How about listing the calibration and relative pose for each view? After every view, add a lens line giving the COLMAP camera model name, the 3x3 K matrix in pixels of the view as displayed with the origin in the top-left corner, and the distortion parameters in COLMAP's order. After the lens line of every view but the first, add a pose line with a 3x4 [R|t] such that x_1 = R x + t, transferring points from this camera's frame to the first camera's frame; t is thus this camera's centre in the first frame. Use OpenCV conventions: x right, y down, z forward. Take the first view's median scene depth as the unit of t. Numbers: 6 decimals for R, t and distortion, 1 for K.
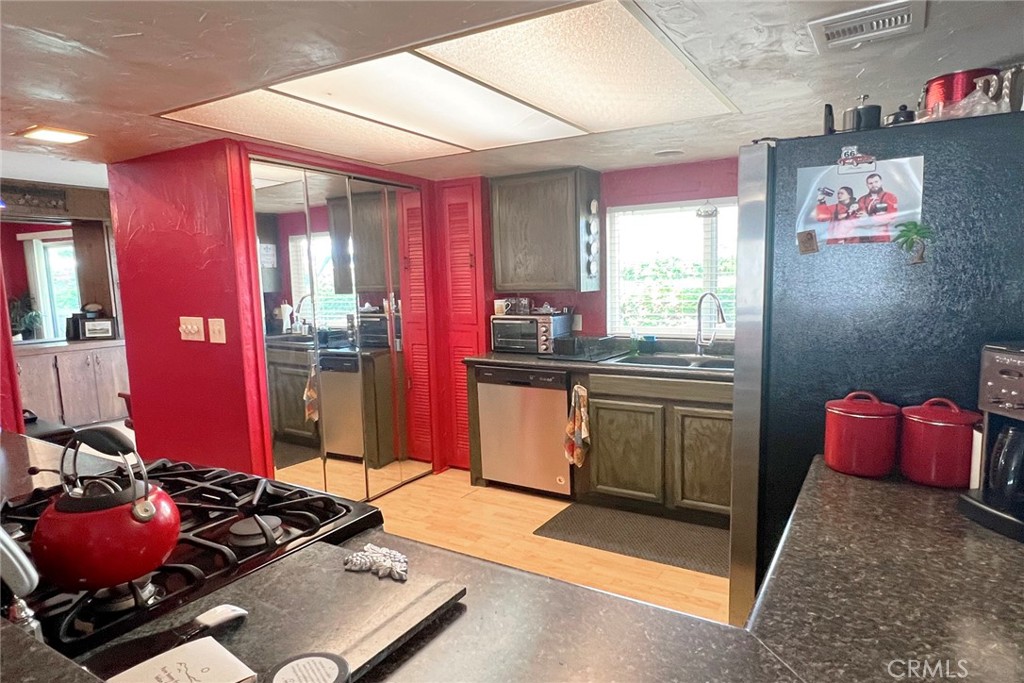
lens RADIAL K [[619.2, 0, 507.6], [0, 619.2, 363.4], [0, 0, 1]] dist [-0.000119, -0.000479]
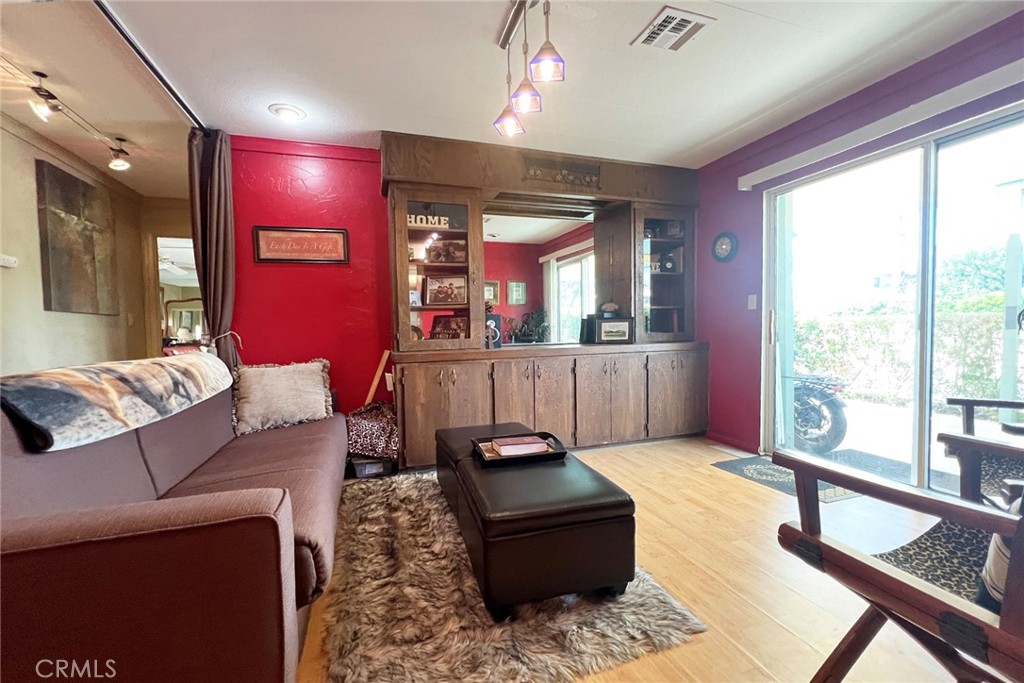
lens RADIAL K [[412.6, 0, 545.9], [0, 412.6, 349.7], [0, 0, 1]] dist [0.001838, 0.000473]
pose [[0.813149, 0.048557, -0.580027, -0.607340], [-0.087249, 0.995423, -0.038985, 0.000204], [0.575479, 0.082308, 0.813664, 0.724916]]
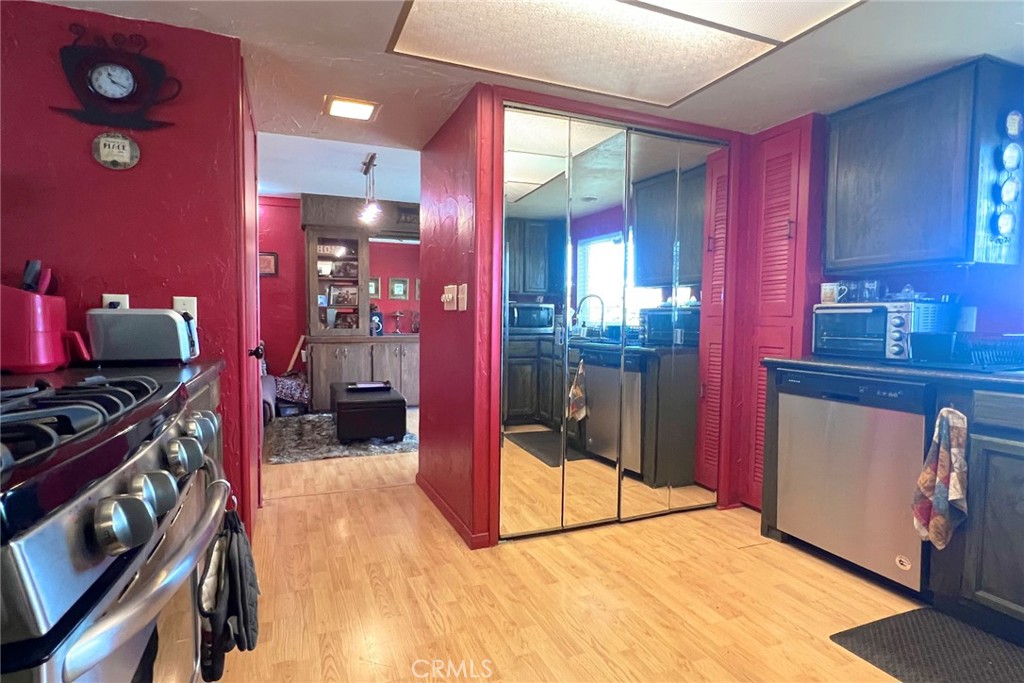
lens RADIAL K [[548.5, 0, 528.9], [0, 548.5, 359.1], [0, 0, 1]] dist [-0.002224, -0.001405]
pose [[0.817544, 0.070485, -0.571536, 0.072448], [-0.109479, 0.993404, -0.034092, 0.044772], [0.565363, 0.090443, 0.819869, 0.306891]]
